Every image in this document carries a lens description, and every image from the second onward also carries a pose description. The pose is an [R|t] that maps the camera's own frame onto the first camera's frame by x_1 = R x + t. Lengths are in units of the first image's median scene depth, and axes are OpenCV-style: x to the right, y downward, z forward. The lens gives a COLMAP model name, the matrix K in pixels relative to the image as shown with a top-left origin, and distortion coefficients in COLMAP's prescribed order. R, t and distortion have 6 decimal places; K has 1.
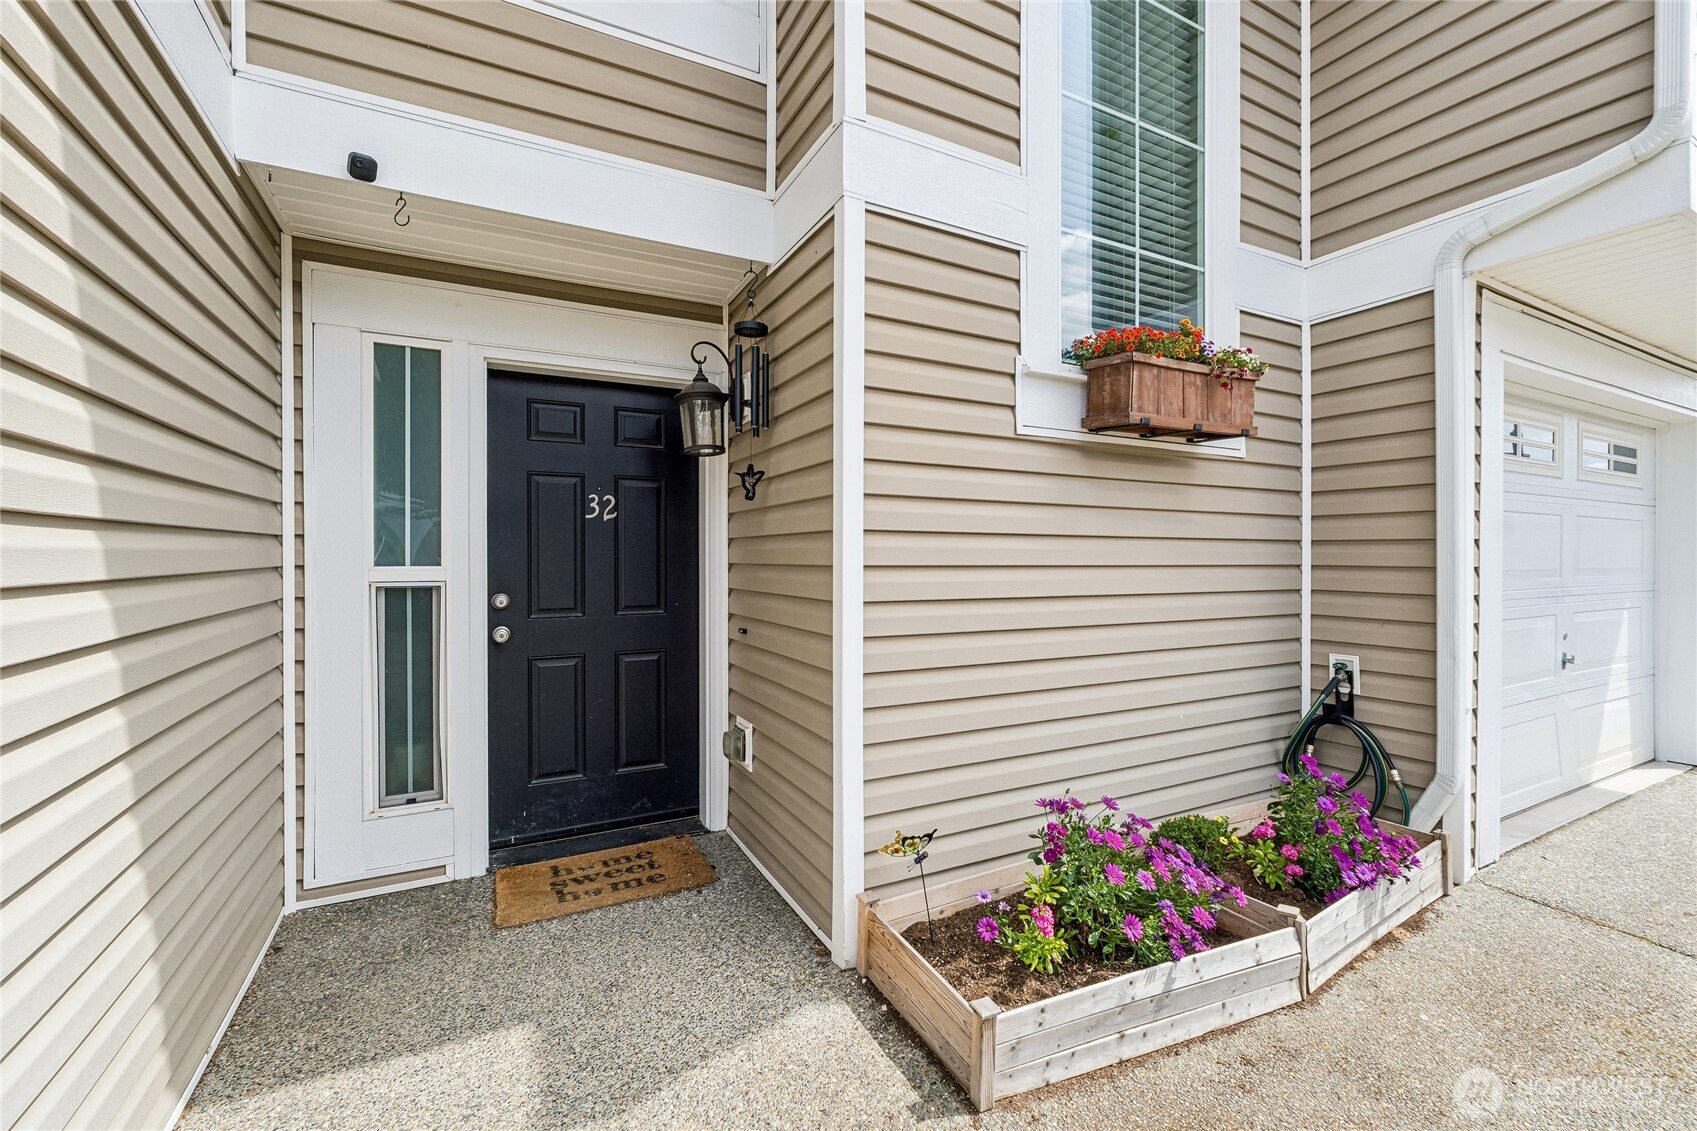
lens RADIAL K [[721.9, 0, 860.3], [0, 721.9, 562.6], [0, 0, 1]] dist [-0.007488, 0.000021]
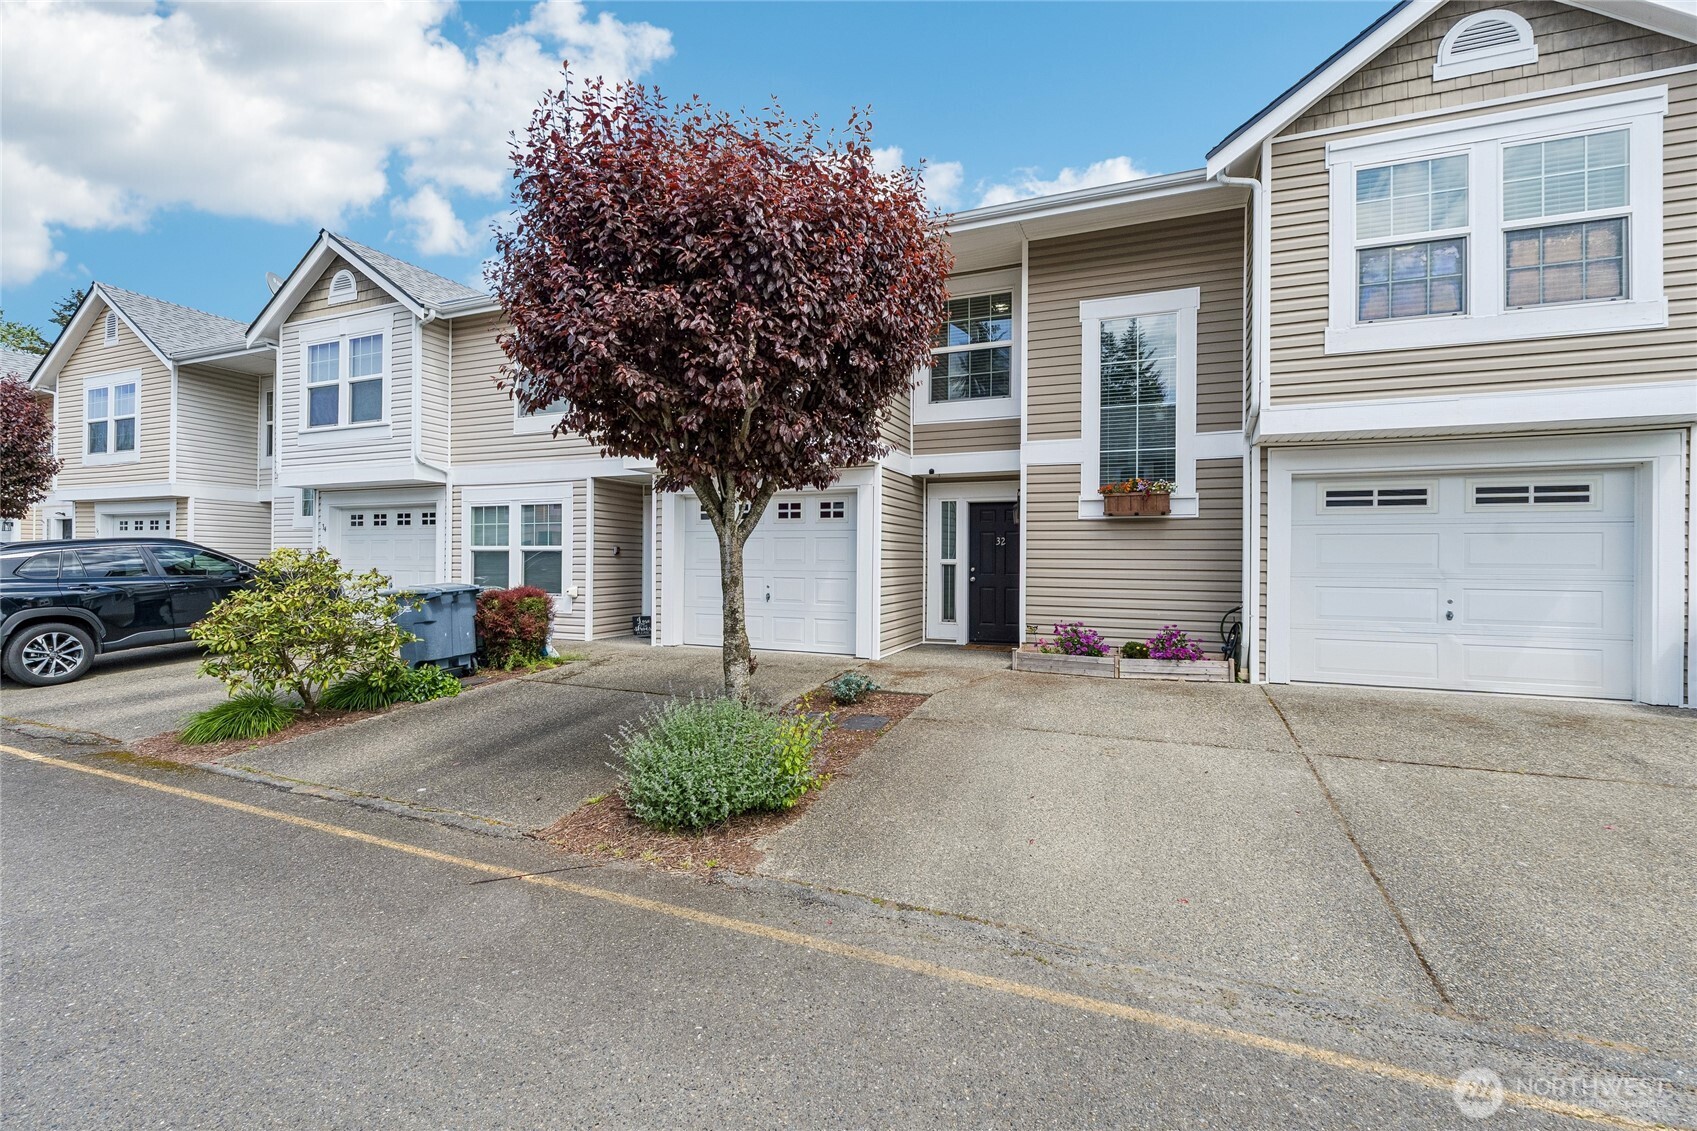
lens RADIAL K [[721.9, 0, 860.3], [0, 721.9, 562.6], [0, 0, 1]] dist [-0.007488, 0.000021]
pose [[0.631291, 0.004799, -0.775531, 2.017698], [-0.012967, 0.999906, -0.004368, 0.046773], [0.775437, 0.012813, 0.631294, -1.754858]]
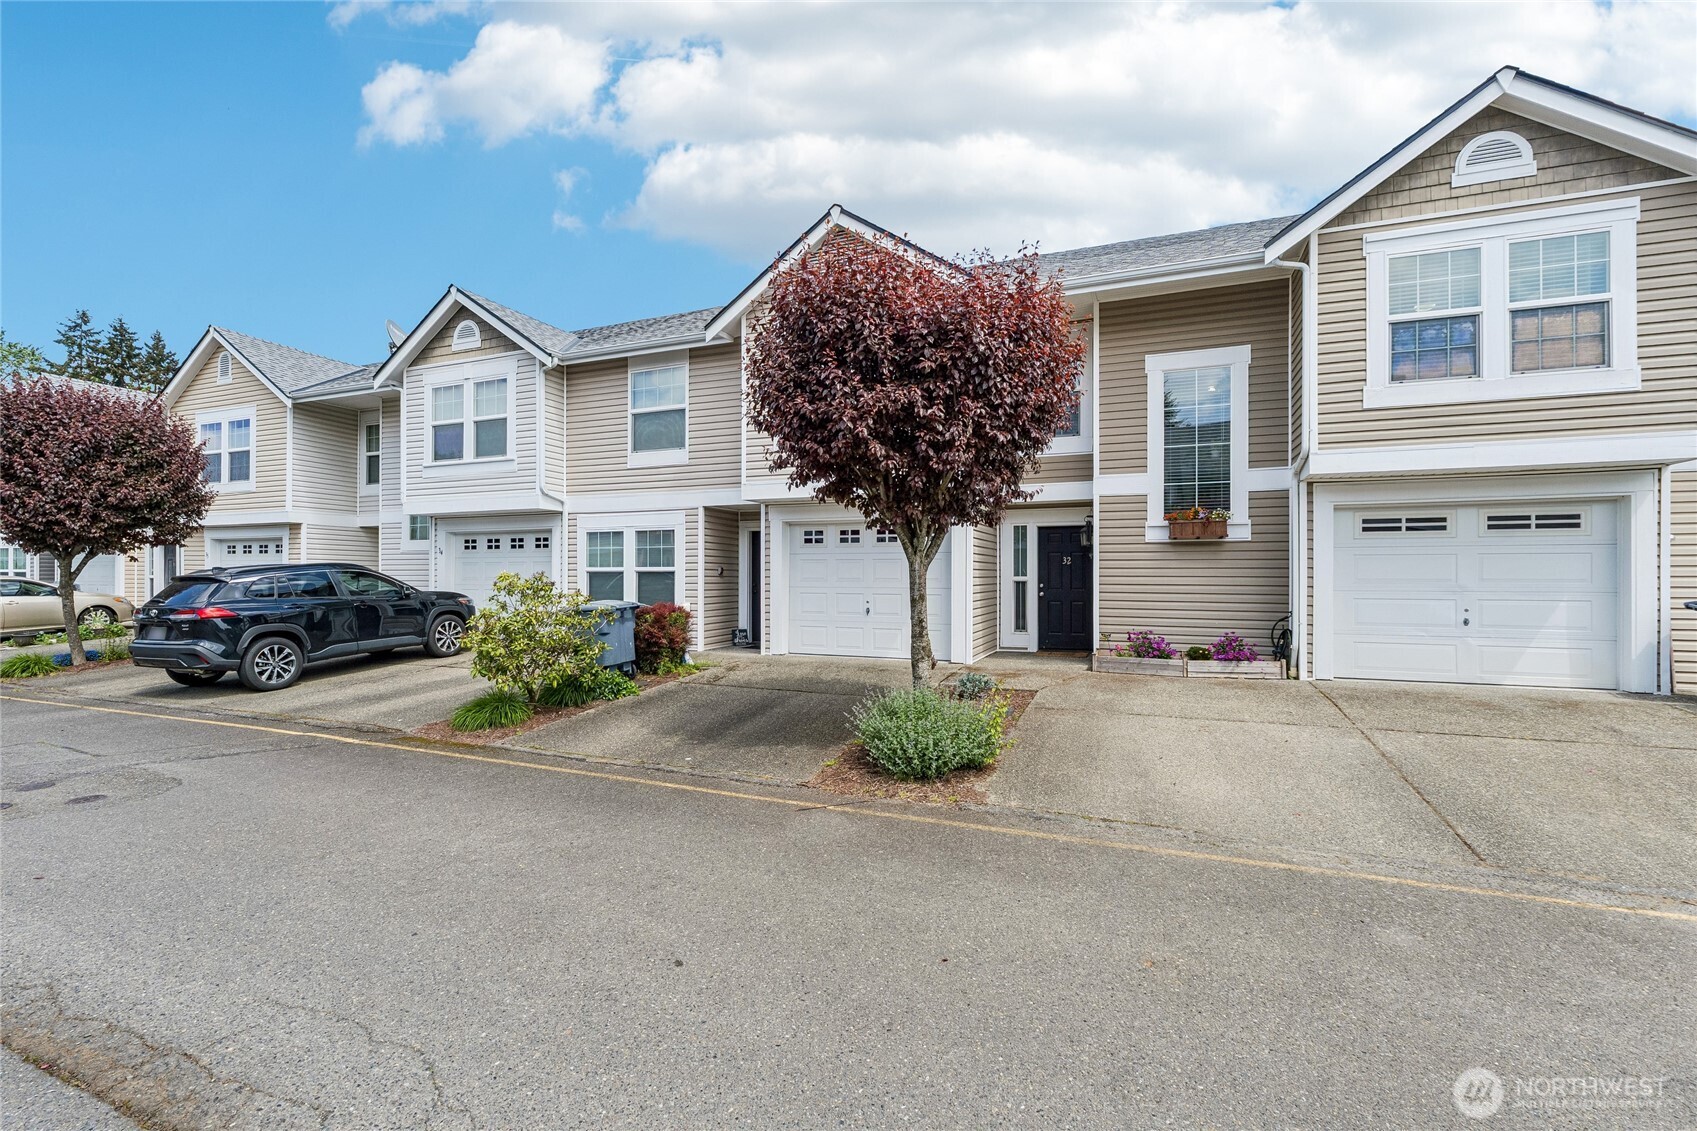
lens RADIAL K [[734.4, 0, 852.5], [0, 734.4, 577.3], [0, 0, 1]] dist [-0.006596, -0.000196]
pose [[0.632273, 0.000728, -0.774746, 2.125952], [-0.006296, 0.999971, -0.004199, 0.034884], [0.774720, 0.007533, 0.632259, -2.538199]]
